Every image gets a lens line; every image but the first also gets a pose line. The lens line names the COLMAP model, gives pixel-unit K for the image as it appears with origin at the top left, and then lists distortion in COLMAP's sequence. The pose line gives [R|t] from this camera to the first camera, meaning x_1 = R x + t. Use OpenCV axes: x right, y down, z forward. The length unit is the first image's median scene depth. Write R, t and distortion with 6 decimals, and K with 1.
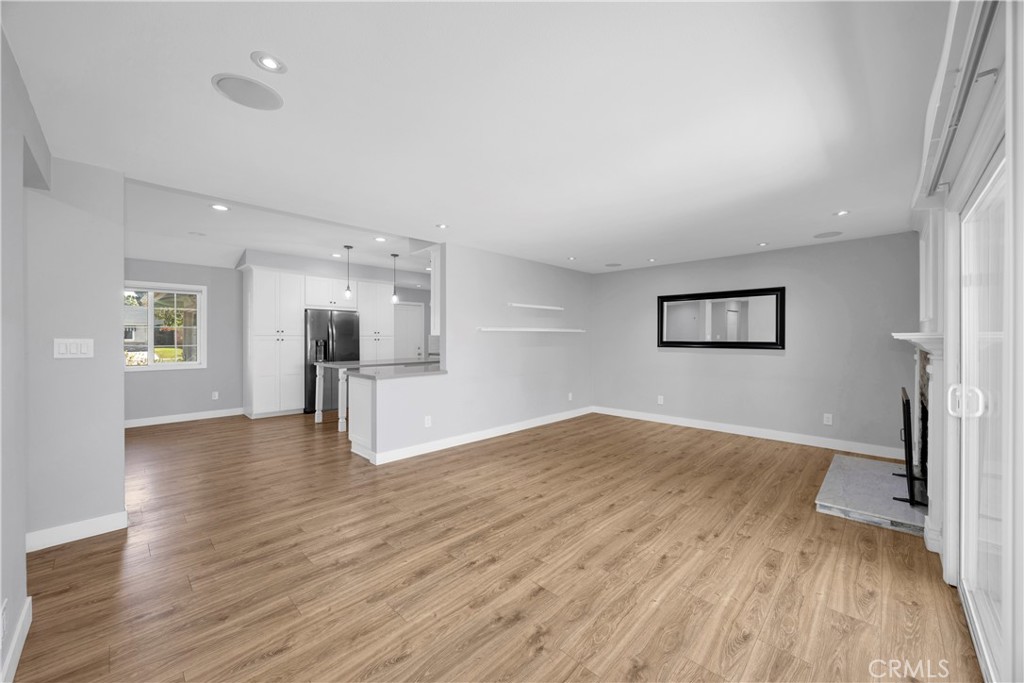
lens RADIAL K [[385.7, 0, 512.4], [0, 385.7, 338.1], [0, 0, 1]] dist [-0.008447, 0.000292]
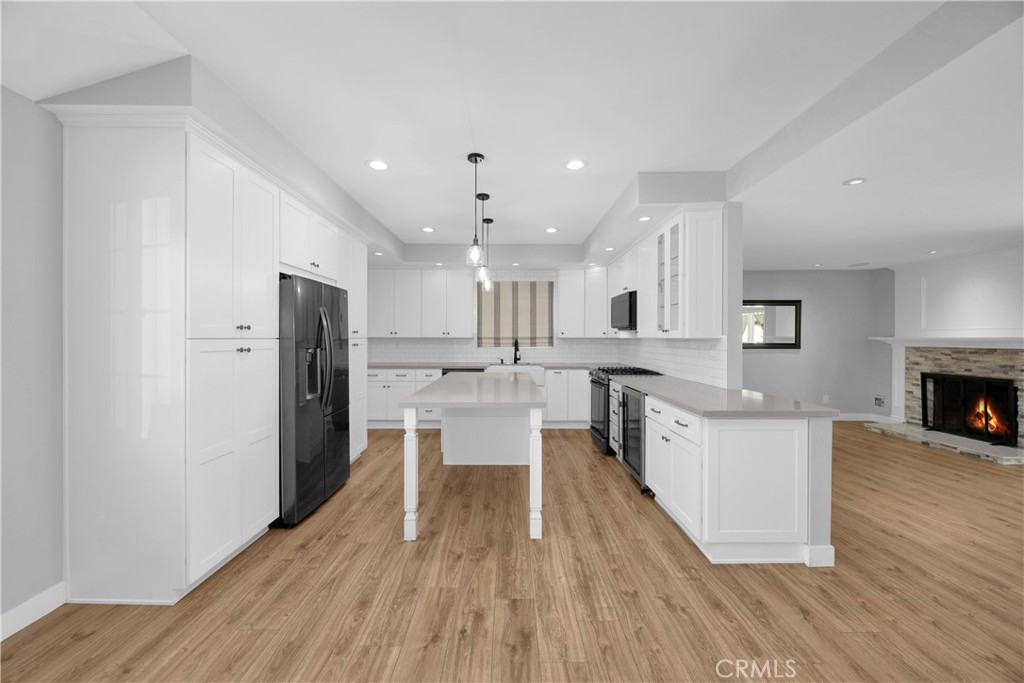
lens RADIAL K [[385.7, 0, 513.6], [0, 385.7, 340.7], [0, 0, 1]] dist [-0.008447, 0.000292]
pose [[0.723830, -0.006502, 0.689948, -0.692254], [0.001468, 0.999968, 0.007884, -0.007504], [-0.689977, -0.004694, 0.723816, 0.582614]]
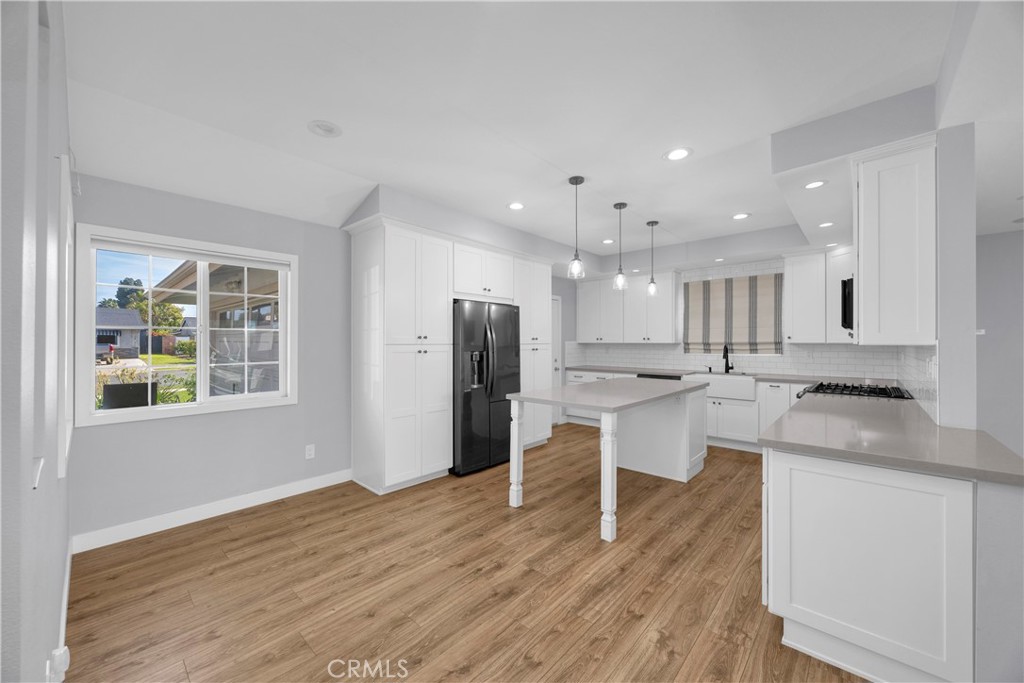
lens RADIAL K [[385.7, 0, 508.4], [0, 385.7, 342.9], [0, 0, 1]] dist [-0.008447, 0.000292]
pose [[0.999864, -0.002401, 0.016307, -0.502337], [0.002411, 0.999997, -0.000590, -0.008419], [-0.016305, 0.000629, 0.999867, 0.441611]]
